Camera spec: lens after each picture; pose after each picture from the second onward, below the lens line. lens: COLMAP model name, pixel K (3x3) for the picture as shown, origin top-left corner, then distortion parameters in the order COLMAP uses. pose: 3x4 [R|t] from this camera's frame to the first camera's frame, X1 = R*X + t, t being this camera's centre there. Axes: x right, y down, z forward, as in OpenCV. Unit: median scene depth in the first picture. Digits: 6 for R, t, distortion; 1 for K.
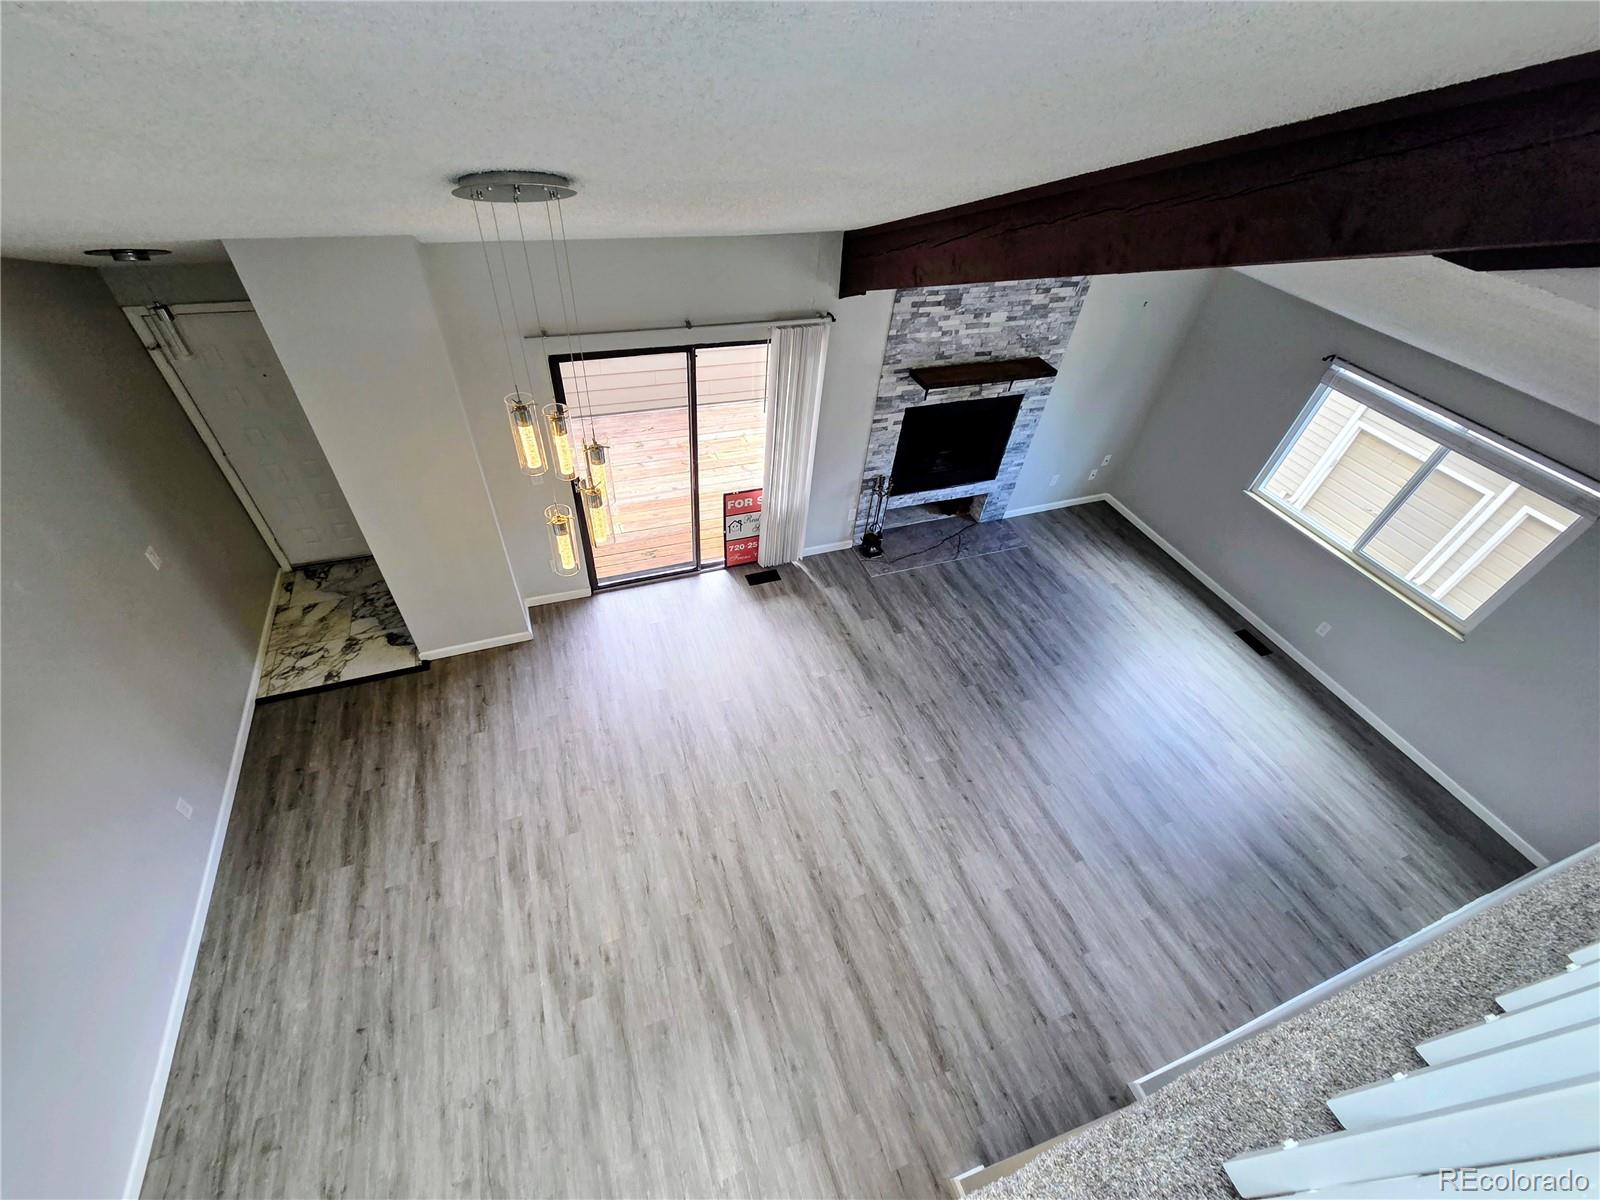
lens RADIAL K [[646.6, 0, 800.0], [0, 646.6, 600.0], [0, 0, 1]] dist [0.000818, 0.000081]
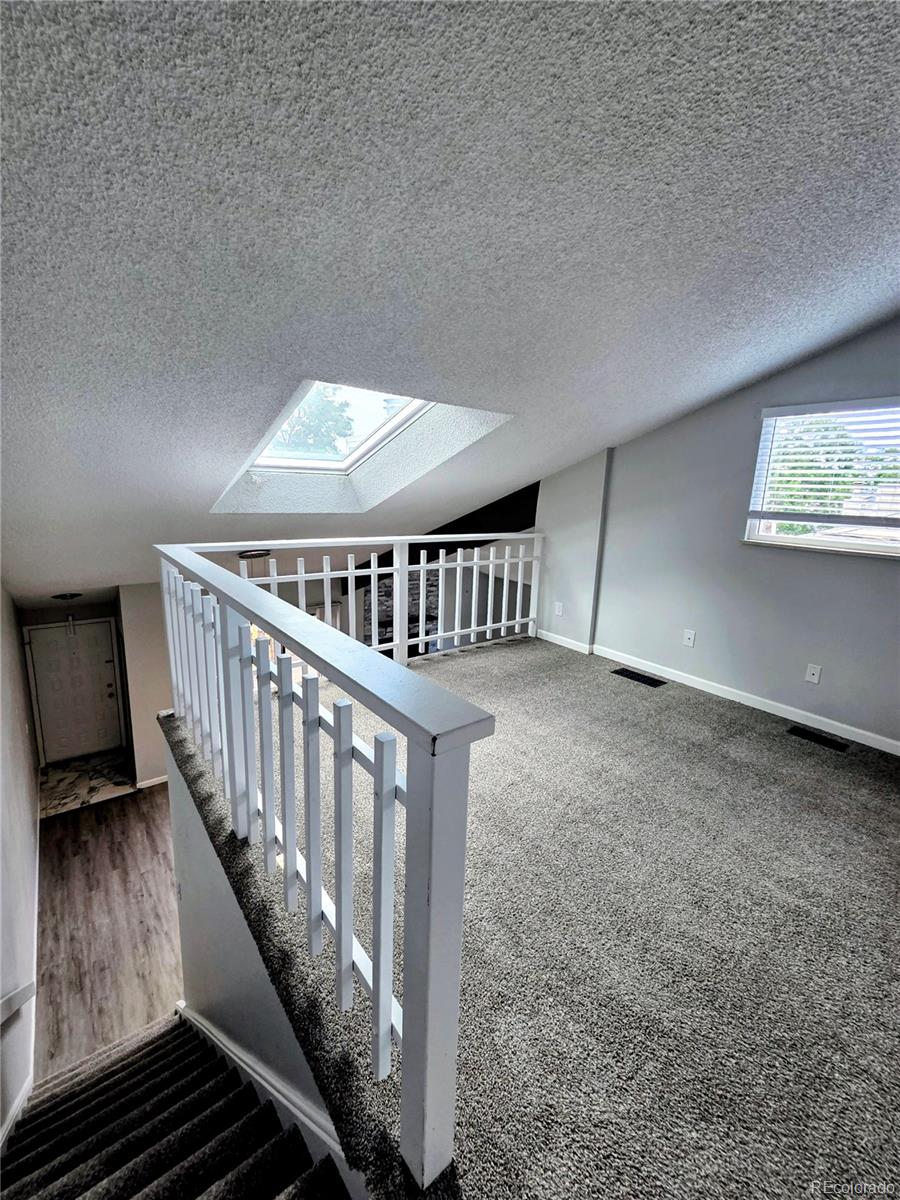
lens RADIAL K [[497.4, 0, 450.0], [0, 497.4, 600.0], [0, 0, 1]] dist [0.000215, -0.000212]
pose [[0.954526, -0.104439, 0.279236, -0.069153], [0.232285, 0.847657, -0.476991, 0.489919], [-0.186880, 0.520163, 0.833370, -0.591016]]
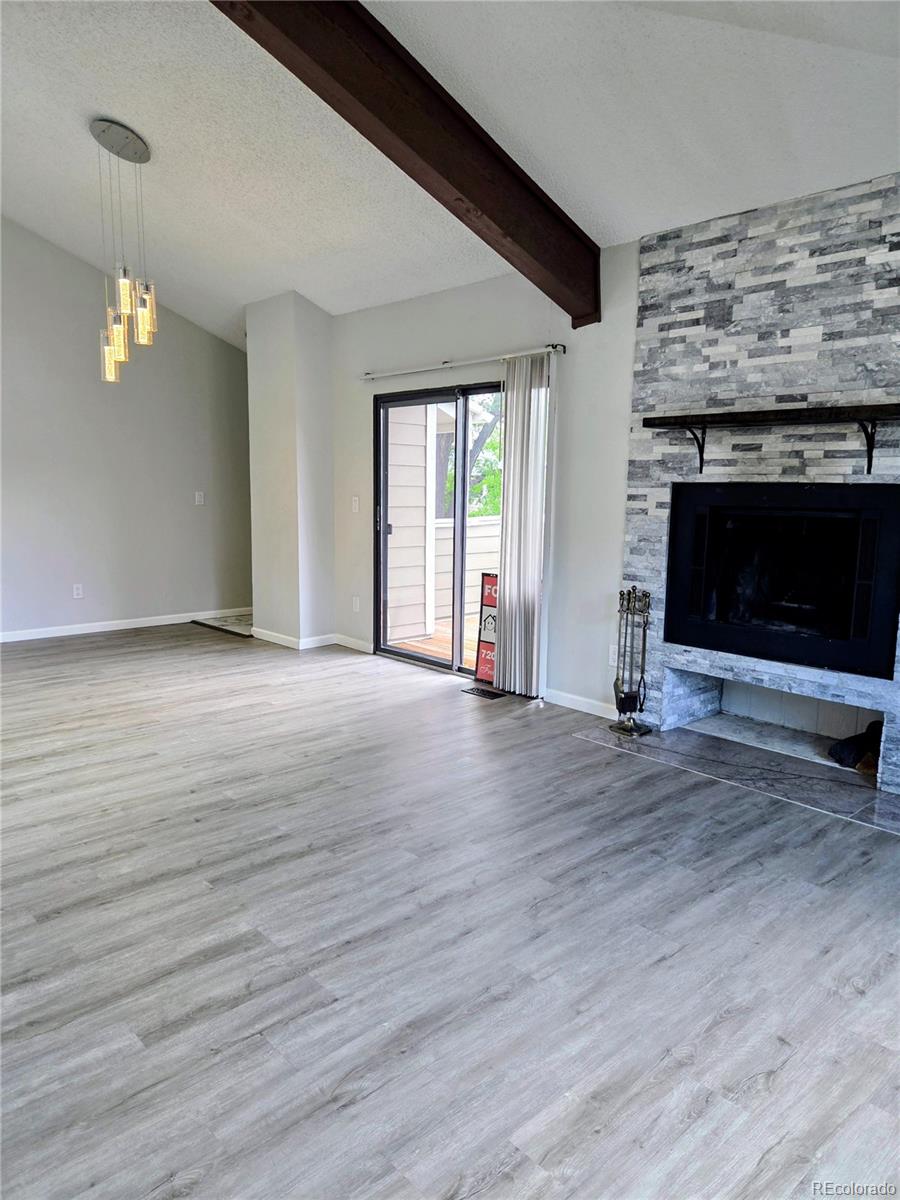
lens RADIAL K [[816.7, 0, 450.0], [0, 816.7, 600.0], [0, 0, 1]] dist [0.078614, -0.074548]
pose [[0.369314, 0.050280, -0.927943, 0.894132], [-0.636046, 0.741684, -0.212954, 0.124028], [0.677534, 0.668862, 0.305895, 0.679190]]
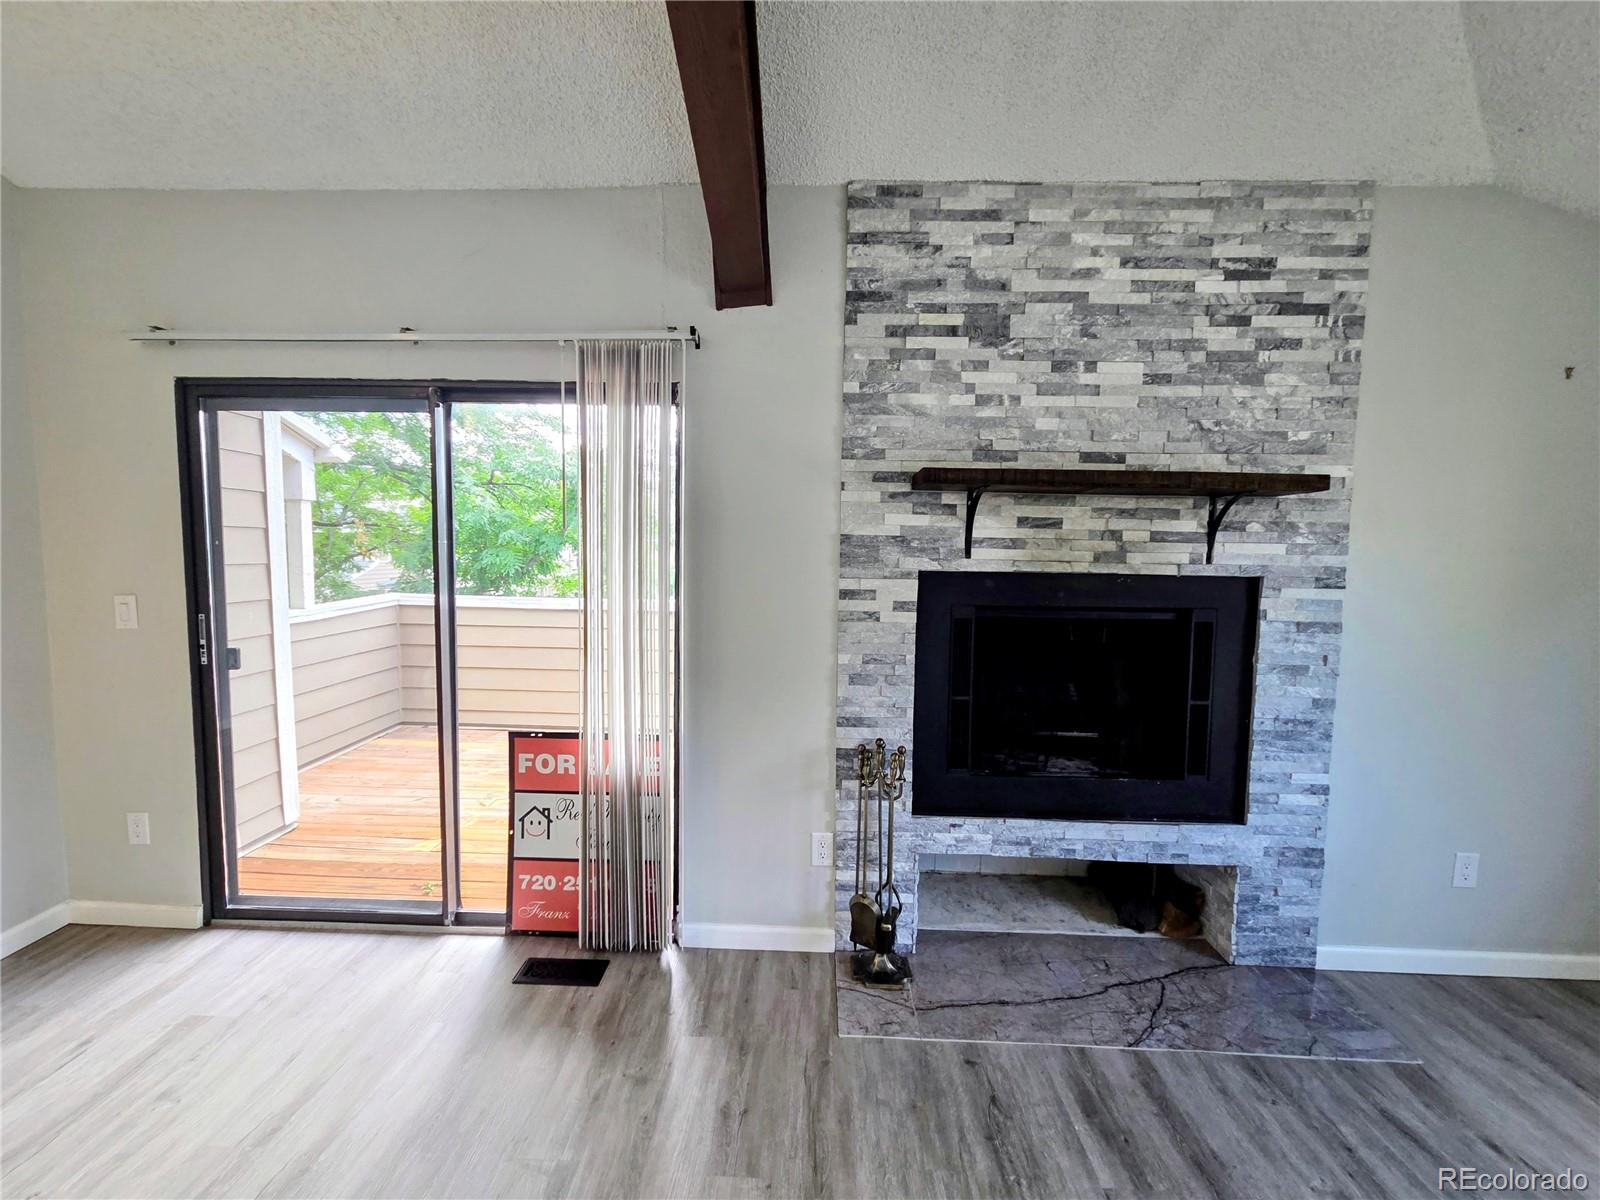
lens RADIAL K [[695.6, 0, 800.0], [0, 695.6, 600.0], [0, 0, 1]] dist [0.002040, -0.000099]
pose [[0.916894, -0.039878, -0.397134, 0.280303], [-0.230281, 0.759835, -0.607965, 0.019297], [0.326000, 0.648892, 0.687505, 0.681189]]
